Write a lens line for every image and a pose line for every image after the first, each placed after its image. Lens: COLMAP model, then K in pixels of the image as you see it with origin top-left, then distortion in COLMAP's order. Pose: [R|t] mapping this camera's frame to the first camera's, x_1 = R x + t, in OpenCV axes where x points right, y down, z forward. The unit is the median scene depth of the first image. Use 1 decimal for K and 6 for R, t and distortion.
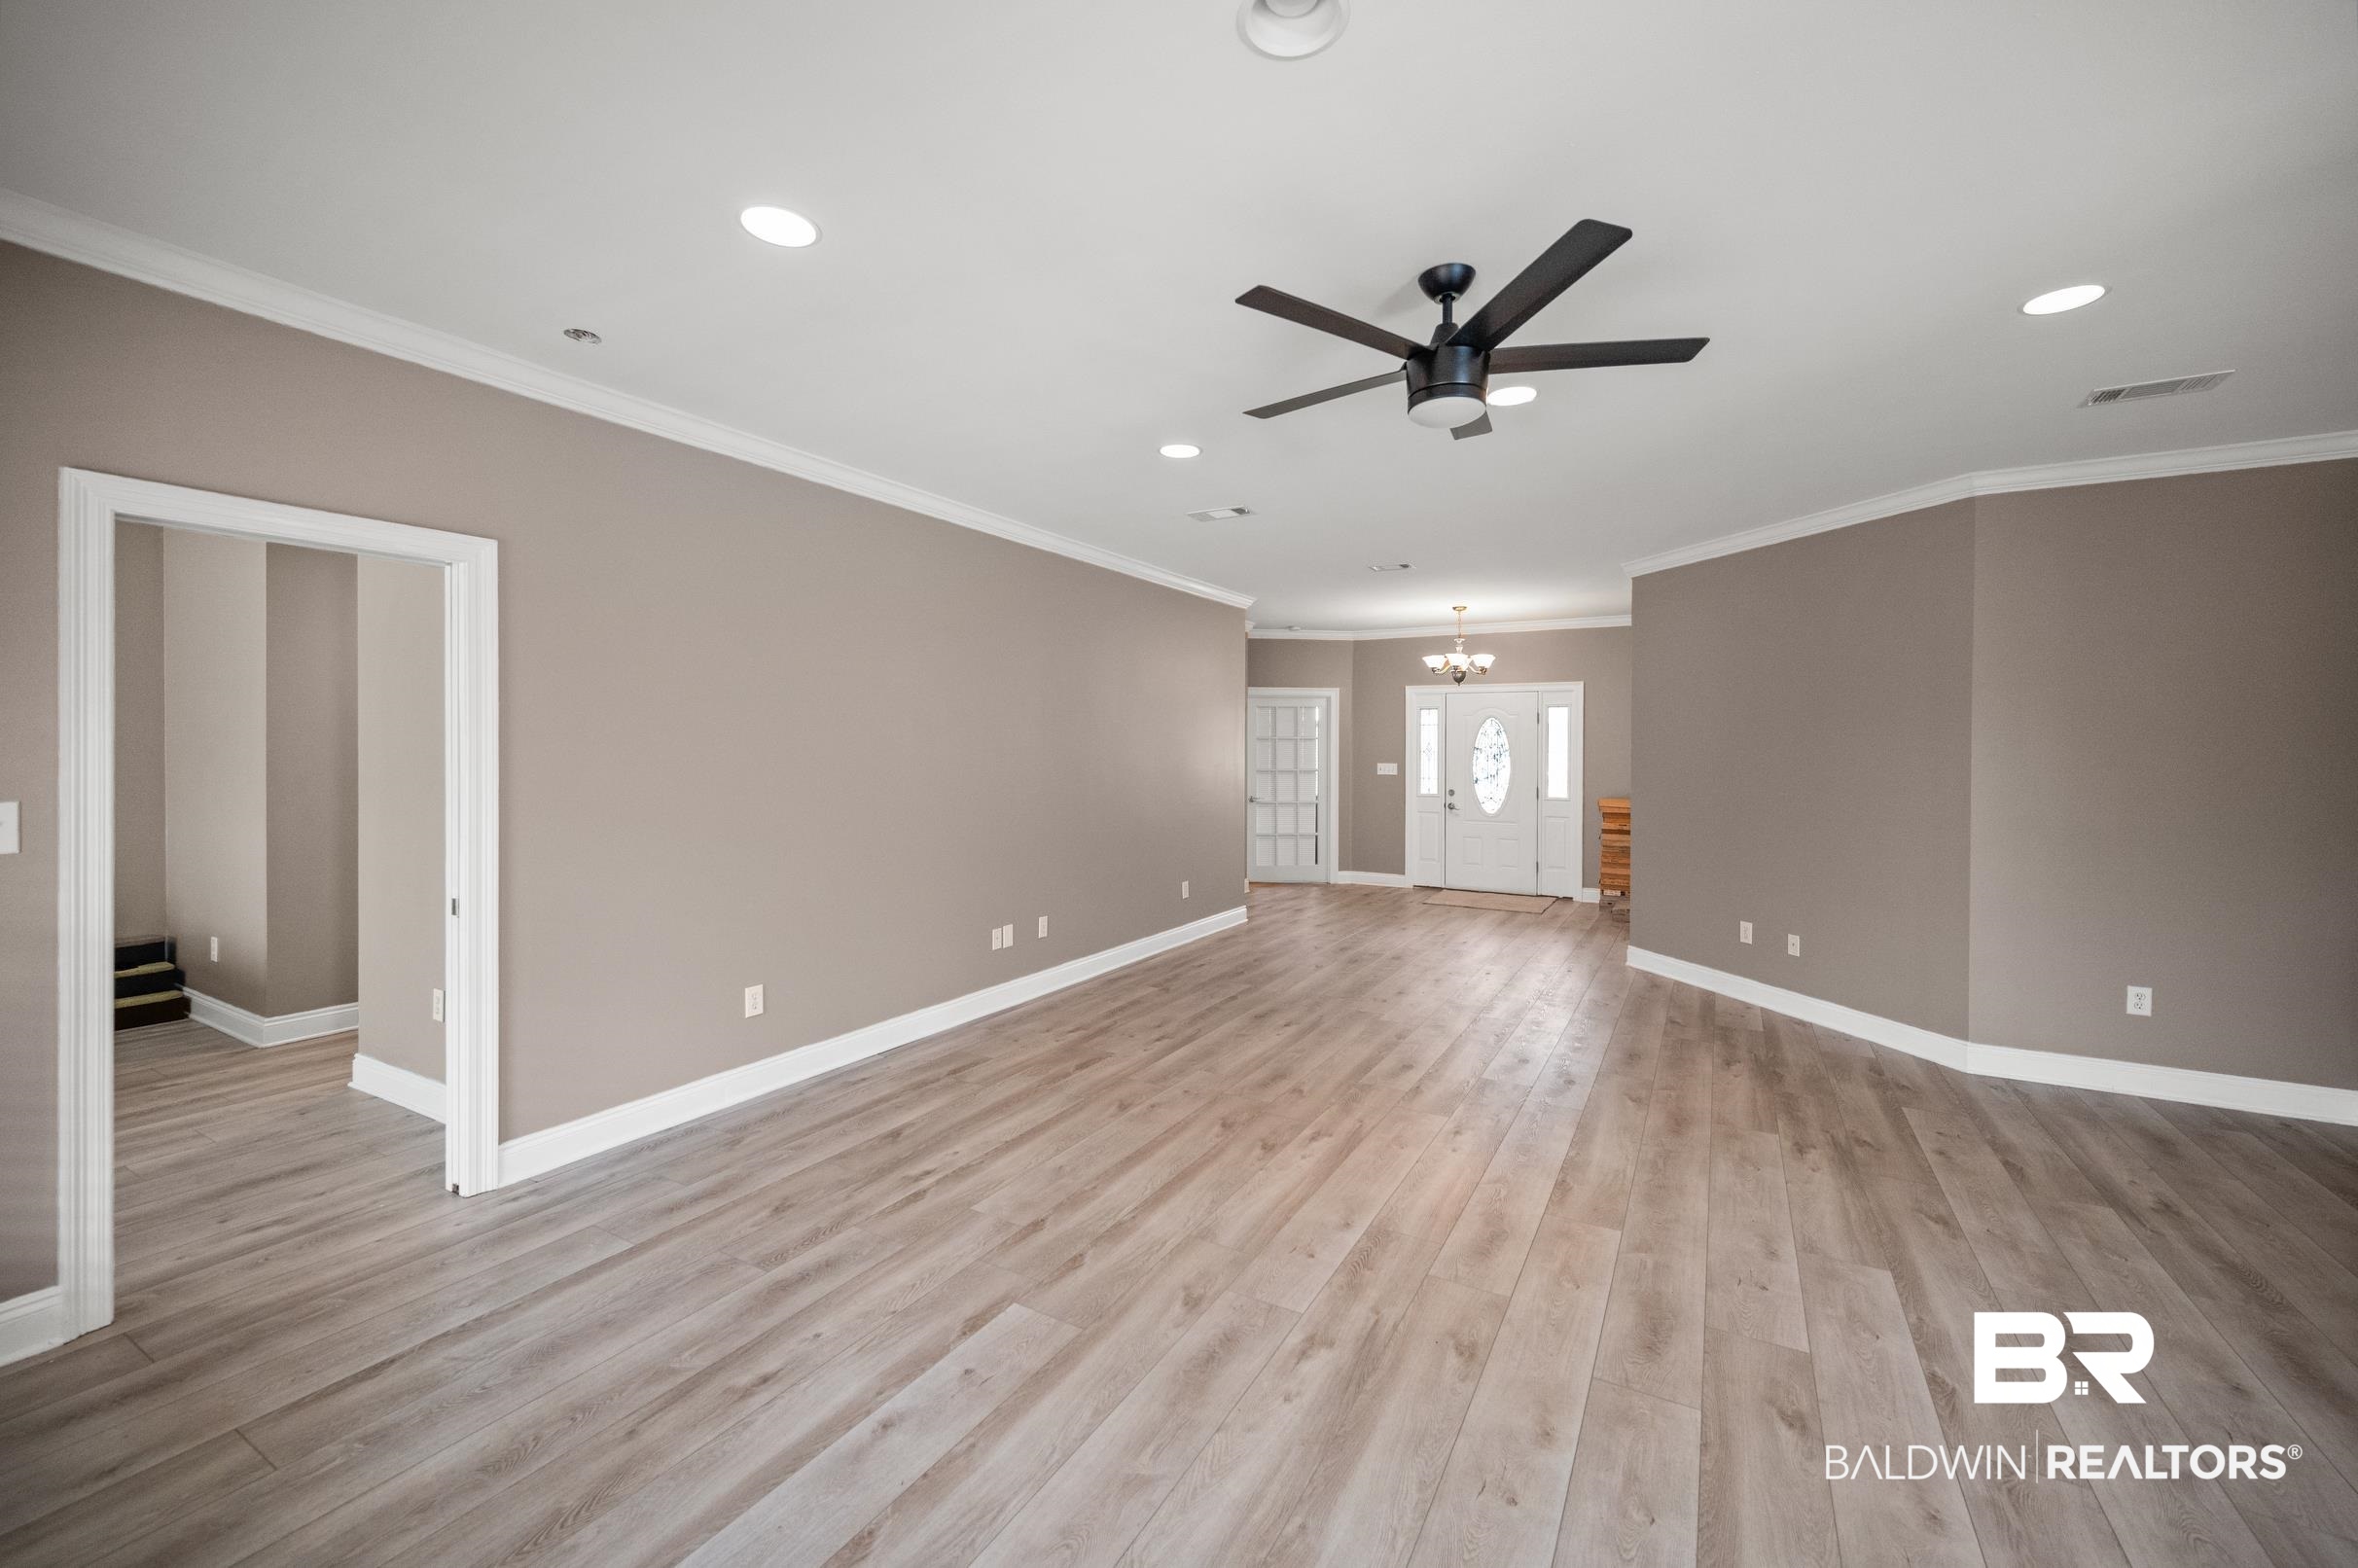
lens RADIAL K [[934.6, 0, 1175.2], [0, 934.6, 759.4], [0, 0, 1]] dist [0.001621, -0.000329]
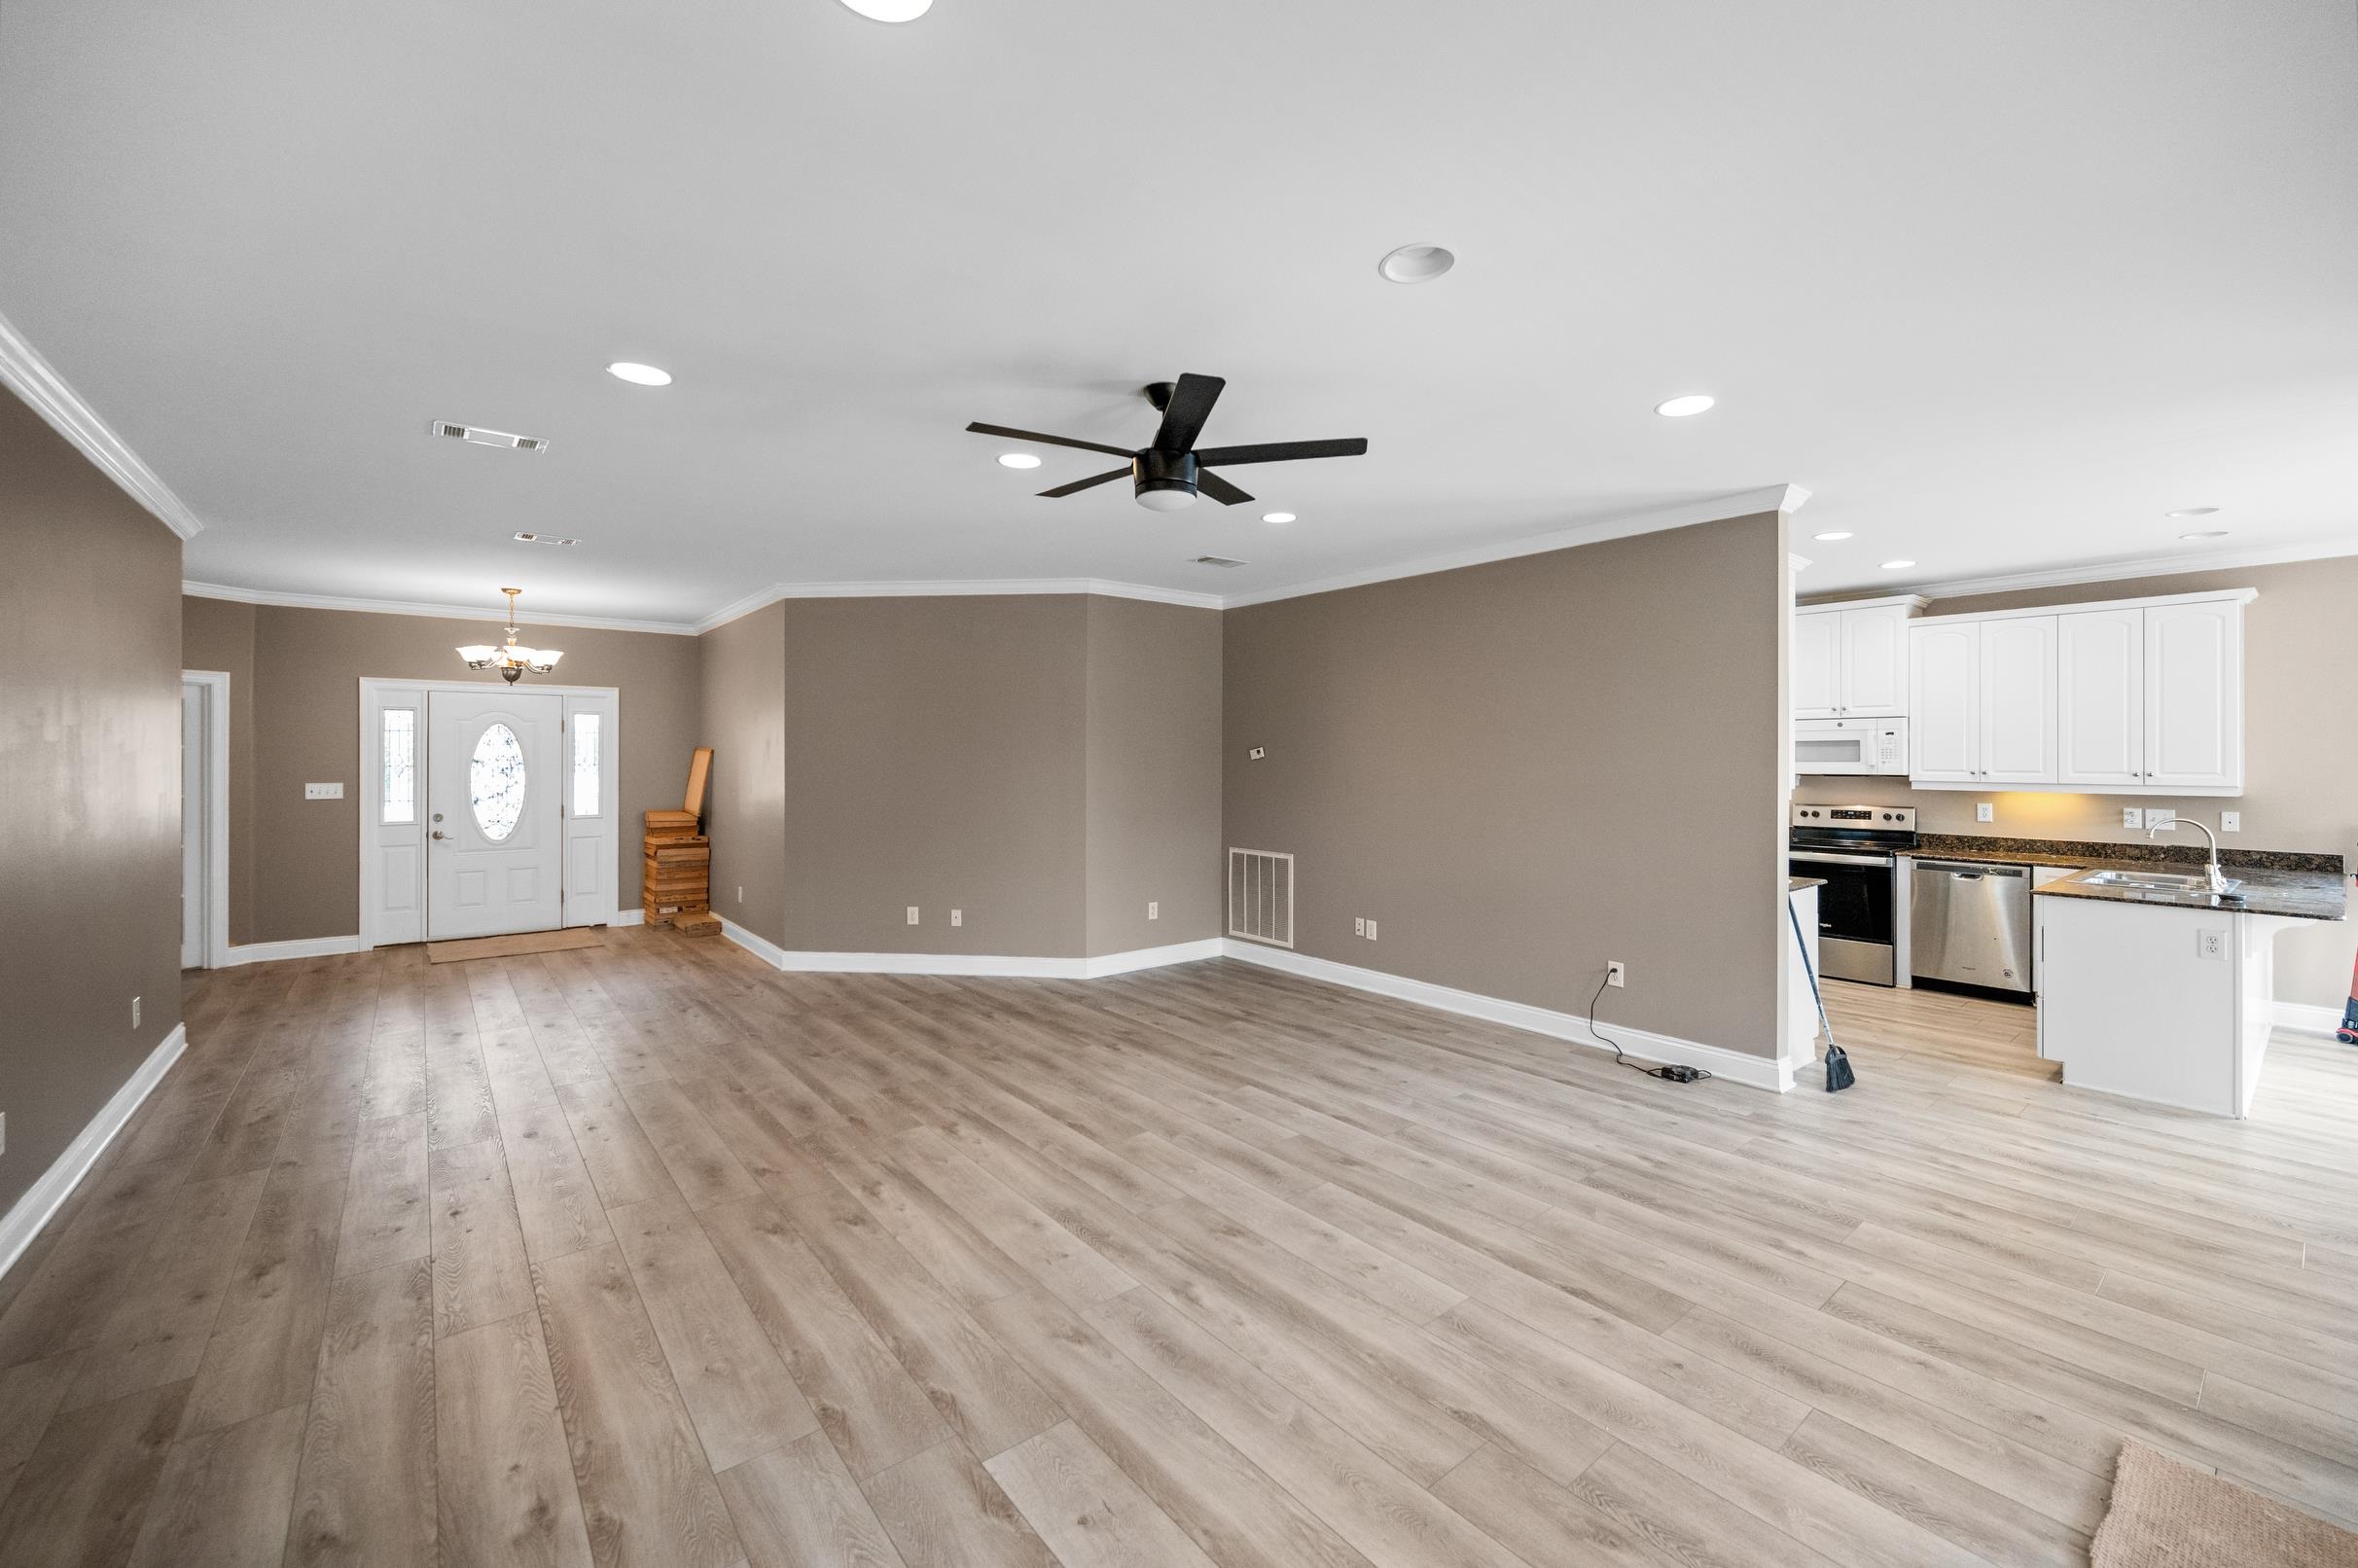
lens RADIAL K [[934.6, 0, 1198.9], [0, 934.6, 749.9], [0, 0, 1]] dist [0.001621, -0.000329]
pose [[0.369115, 0.000813, 0.929383, -0.546486], [0.014114, 0.999879, -0.006480, -0.019923], [-0.929276, 0.015509, 0.369059, 0.326874]]
